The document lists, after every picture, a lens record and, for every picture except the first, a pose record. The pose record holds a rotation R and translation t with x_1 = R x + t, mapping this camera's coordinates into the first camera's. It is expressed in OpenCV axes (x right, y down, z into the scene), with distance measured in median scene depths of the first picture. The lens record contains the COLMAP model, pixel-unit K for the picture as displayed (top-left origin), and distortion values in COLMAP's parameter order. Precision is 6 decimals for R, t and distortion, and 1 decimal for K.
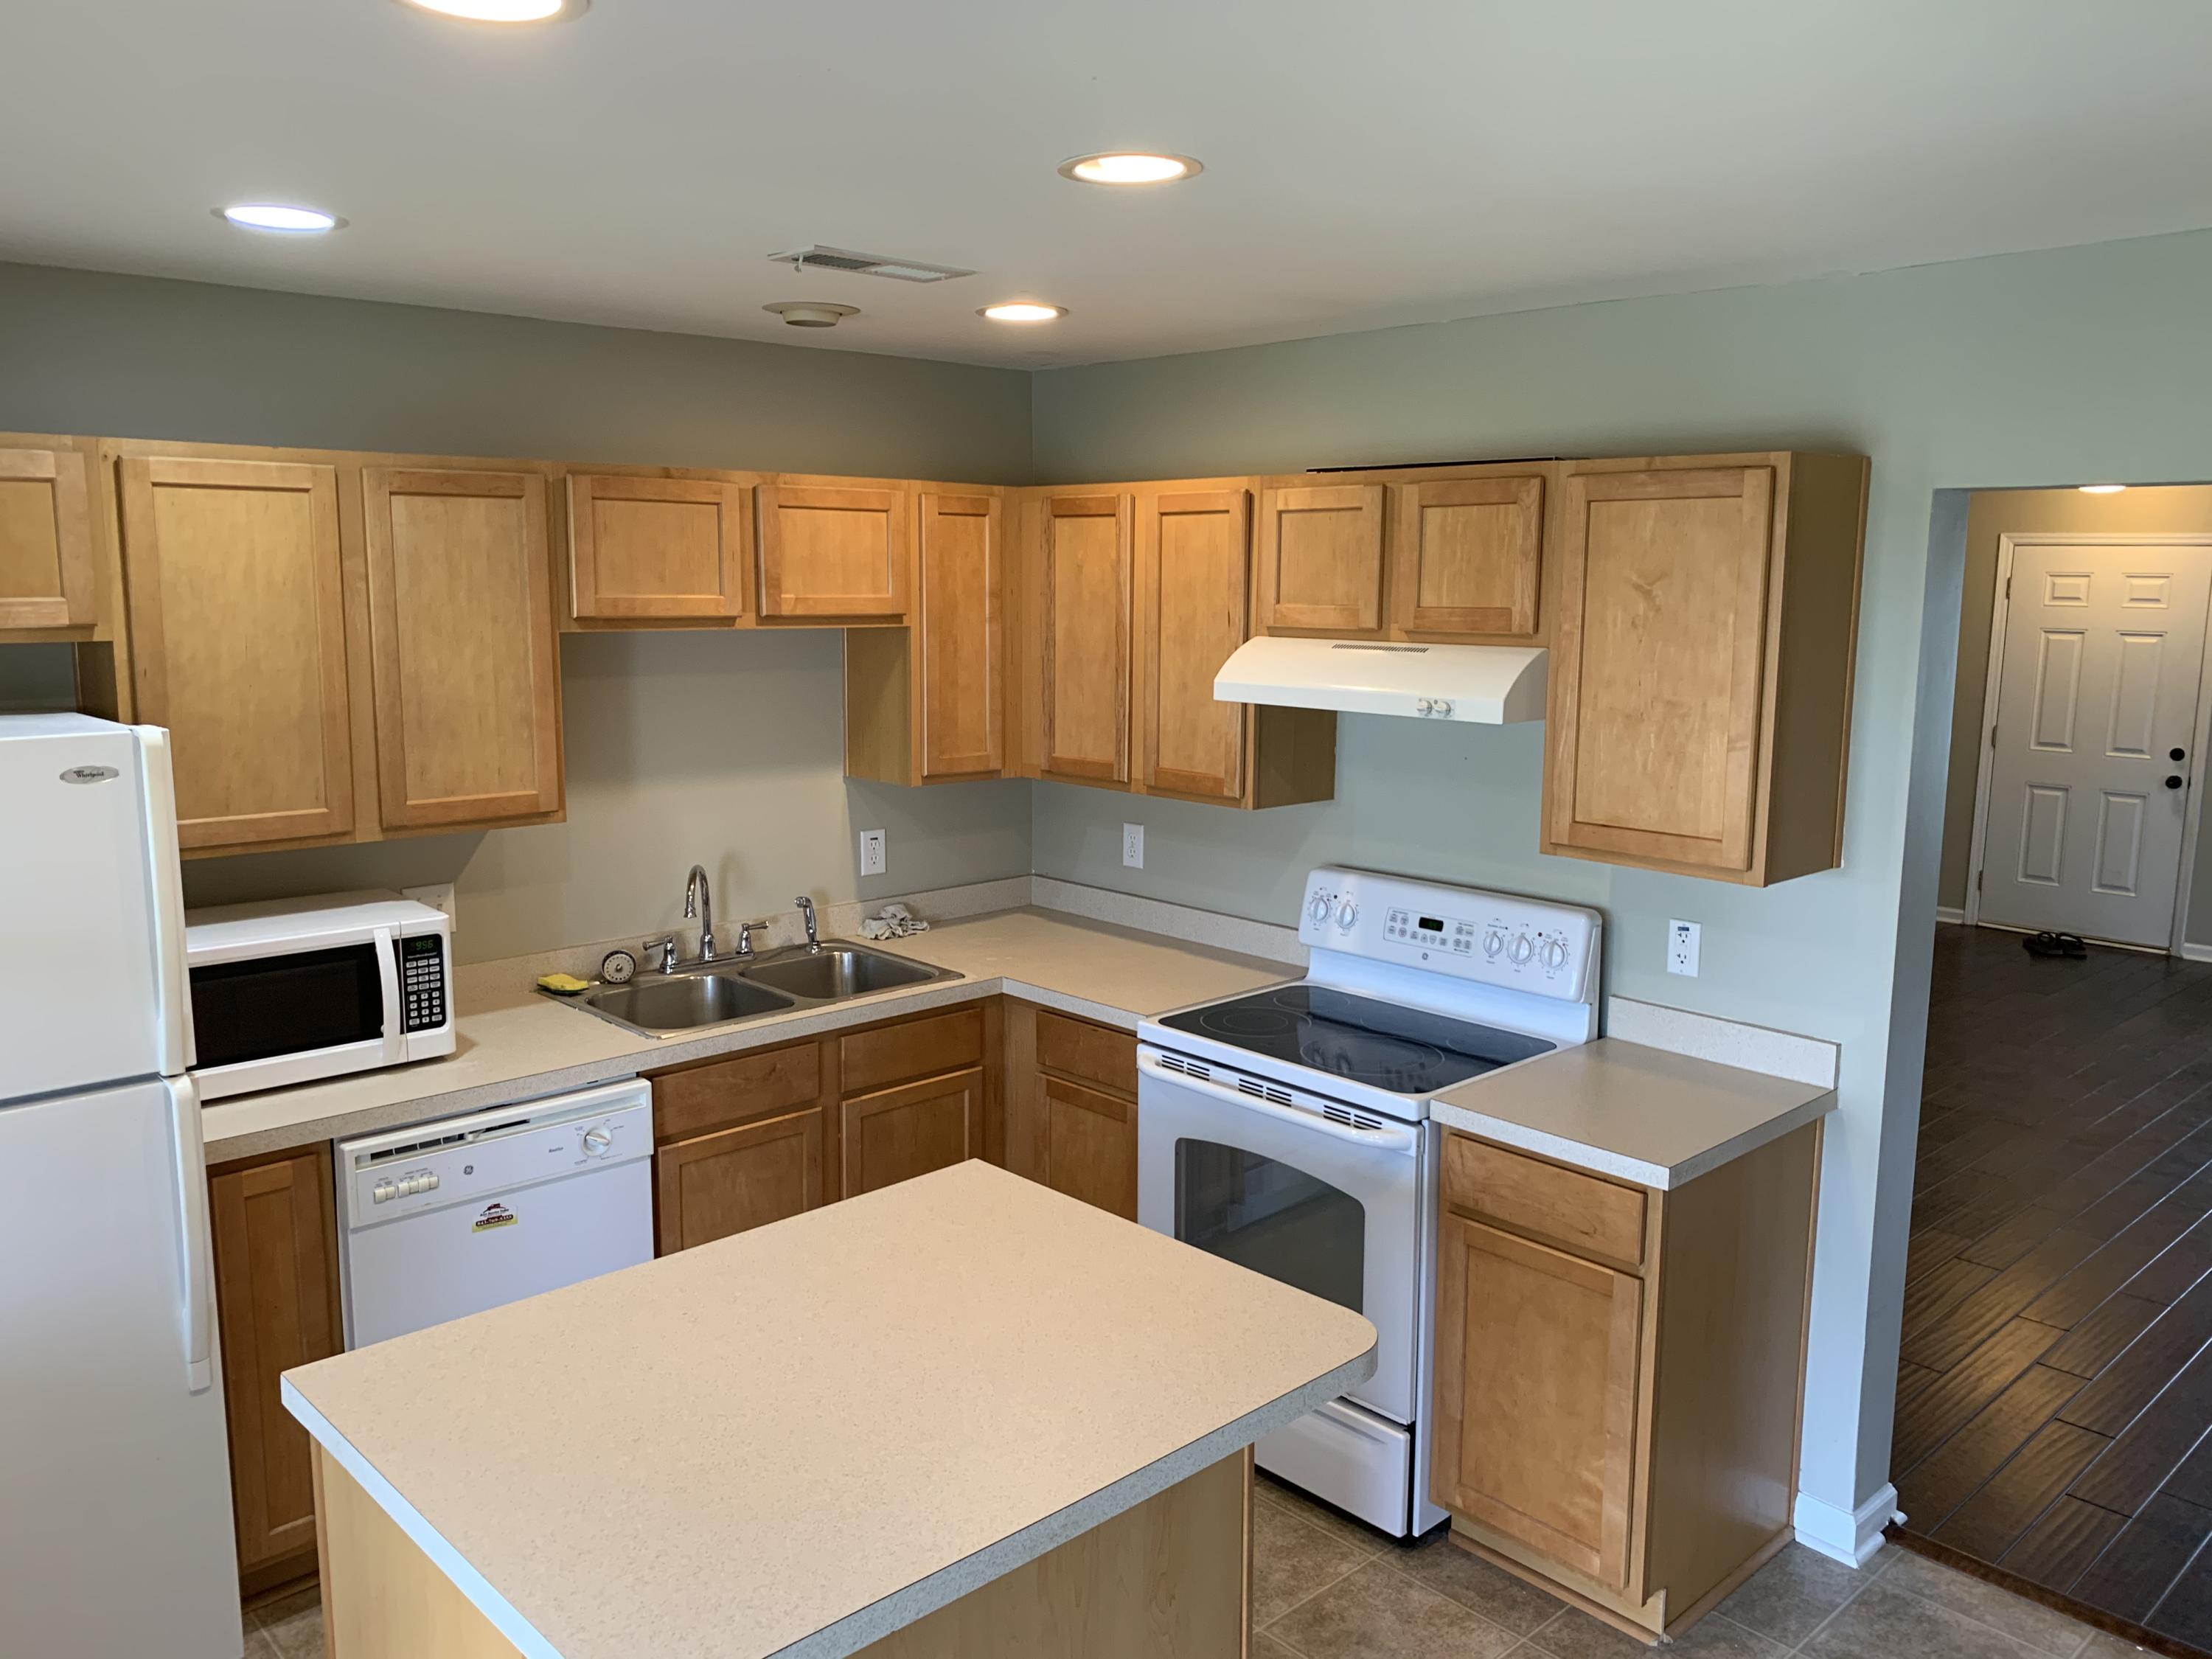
lens RADIAL K [[1673.2, 0, 1095.1], [0, 1673.2, 836.7], [0, 0, 1]] dist [0.007144, -0.026898]
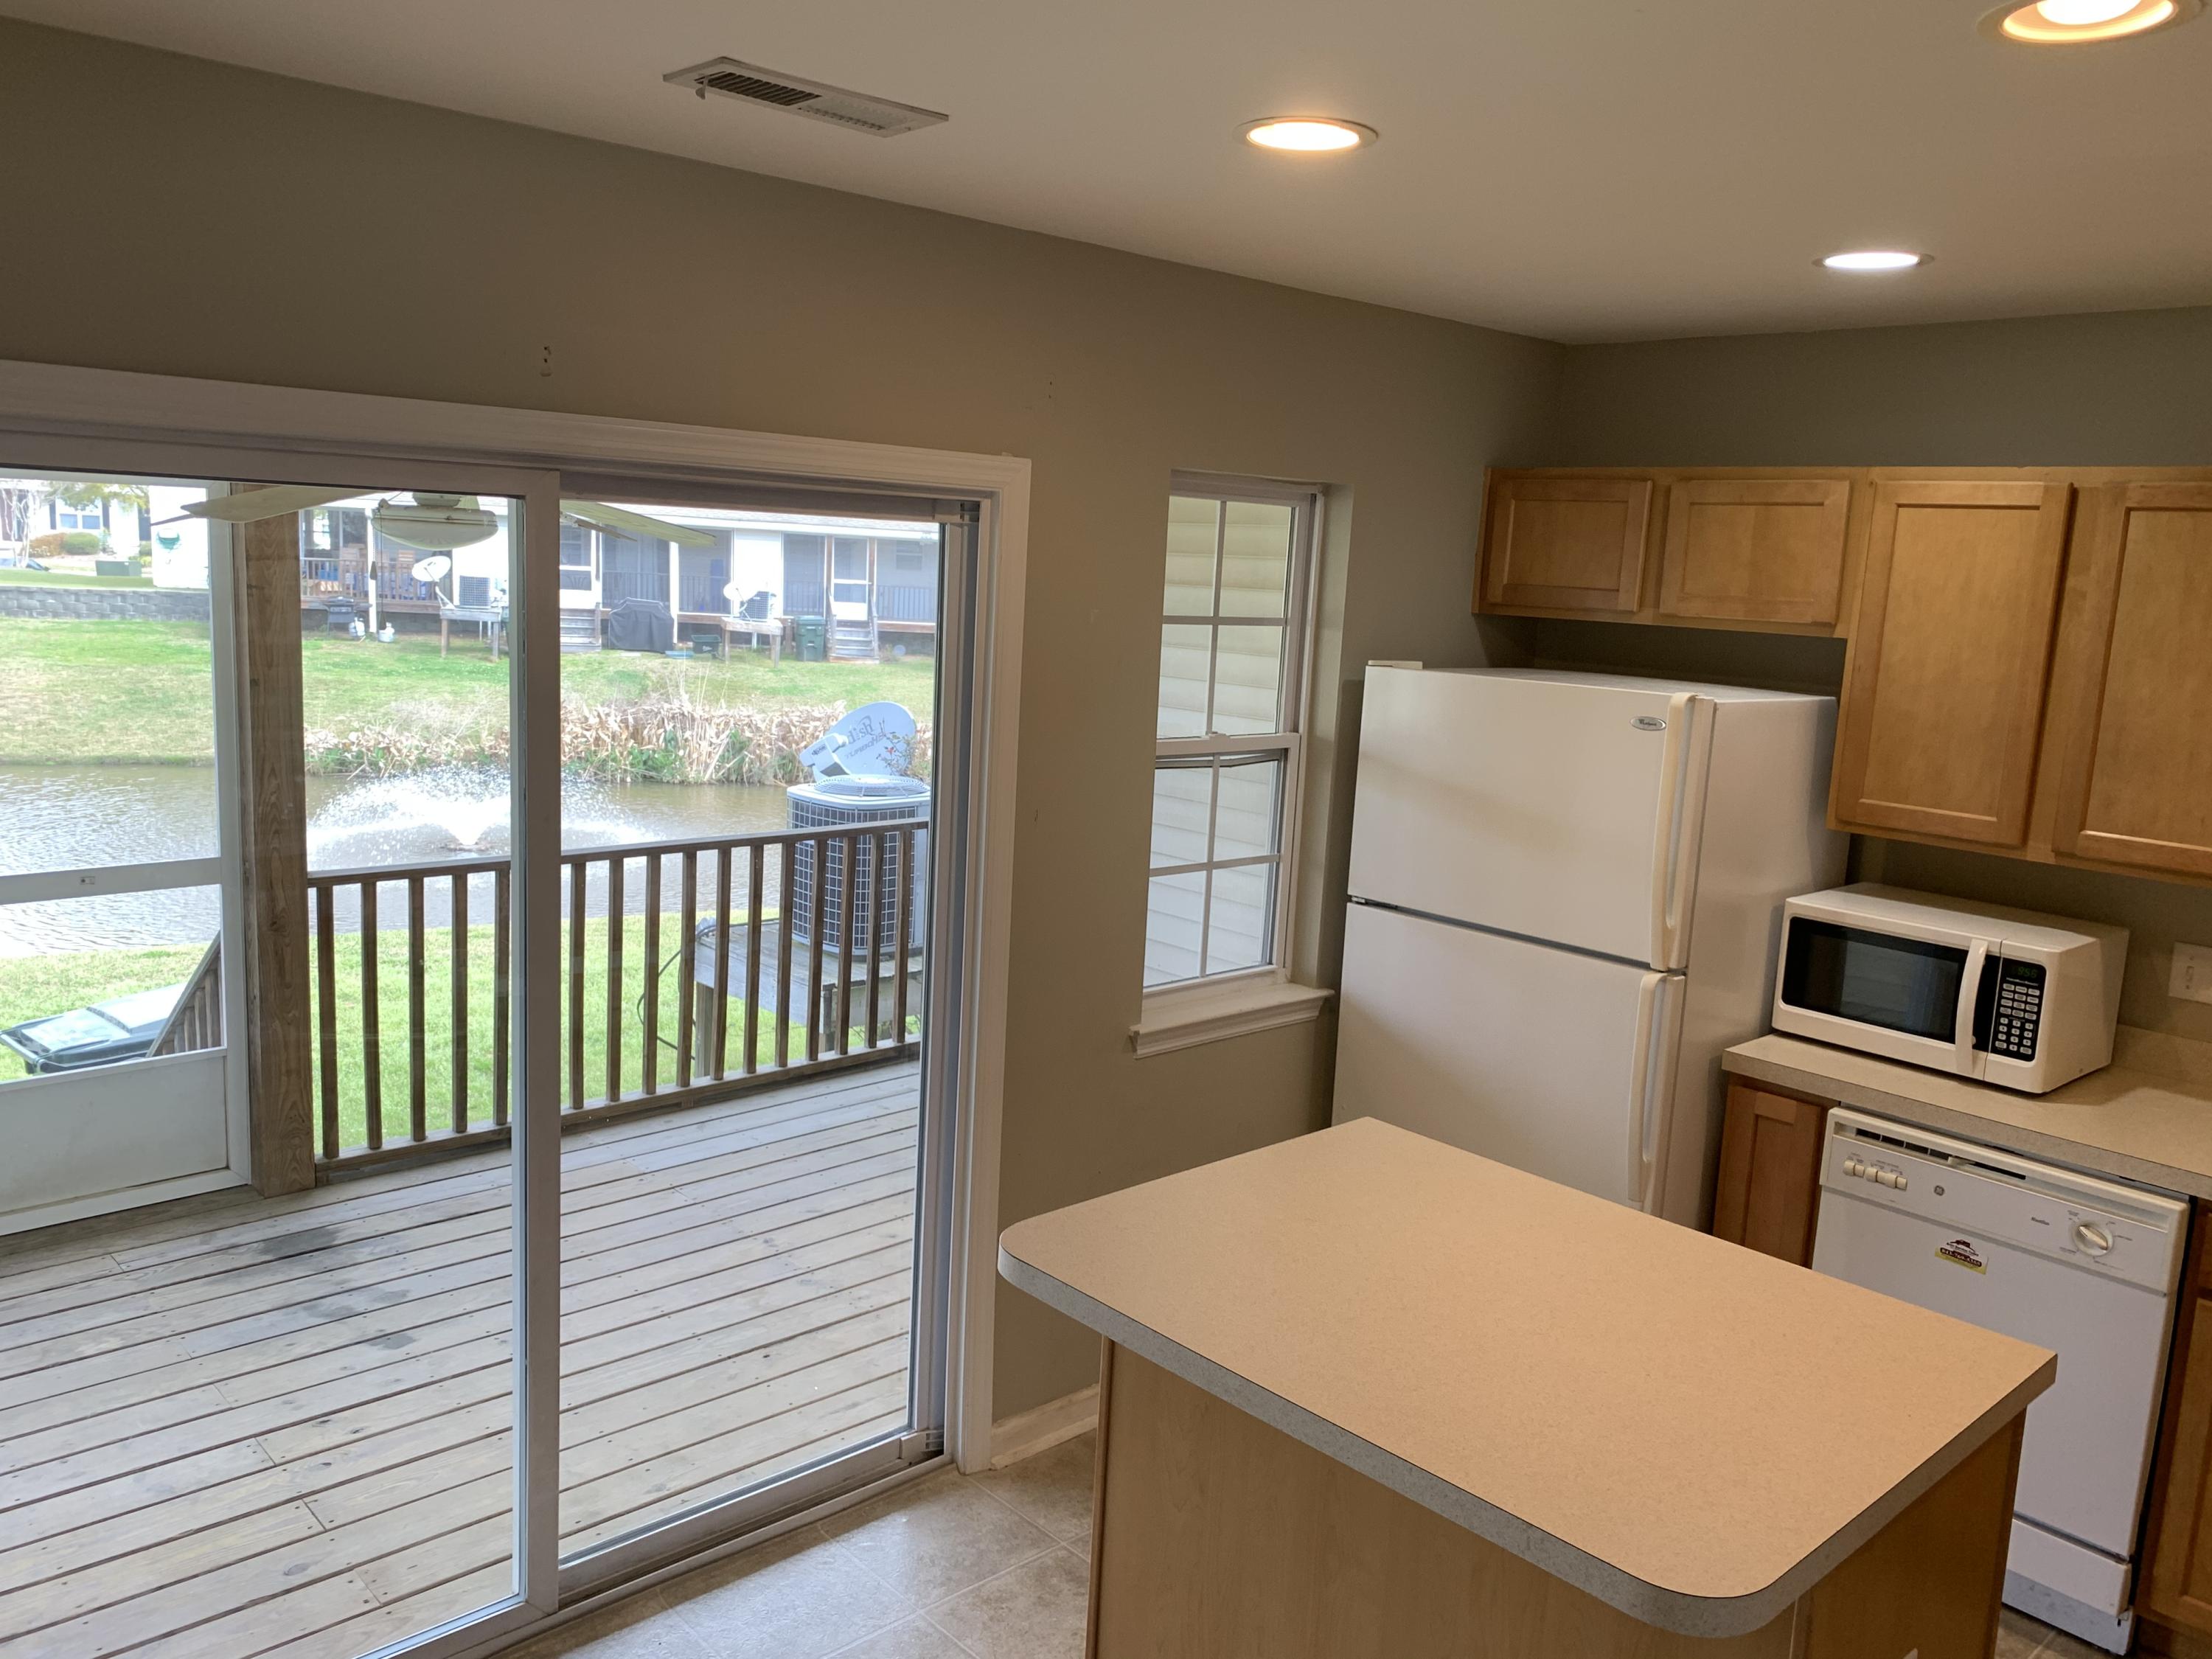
lens RADIAL K [[1673.2, 0, 1097.2], [0, 1673.2, 813.4], [0, 0, 1]] dist [0.007144, -0.026898]
pose [[-0.004154, 0.153048, -0.988210, 0.566835], [-0.198880, 0.968351, 0.150808, -0.065898], [0.980015, 0.197162, 0.026416, 0.444760]]
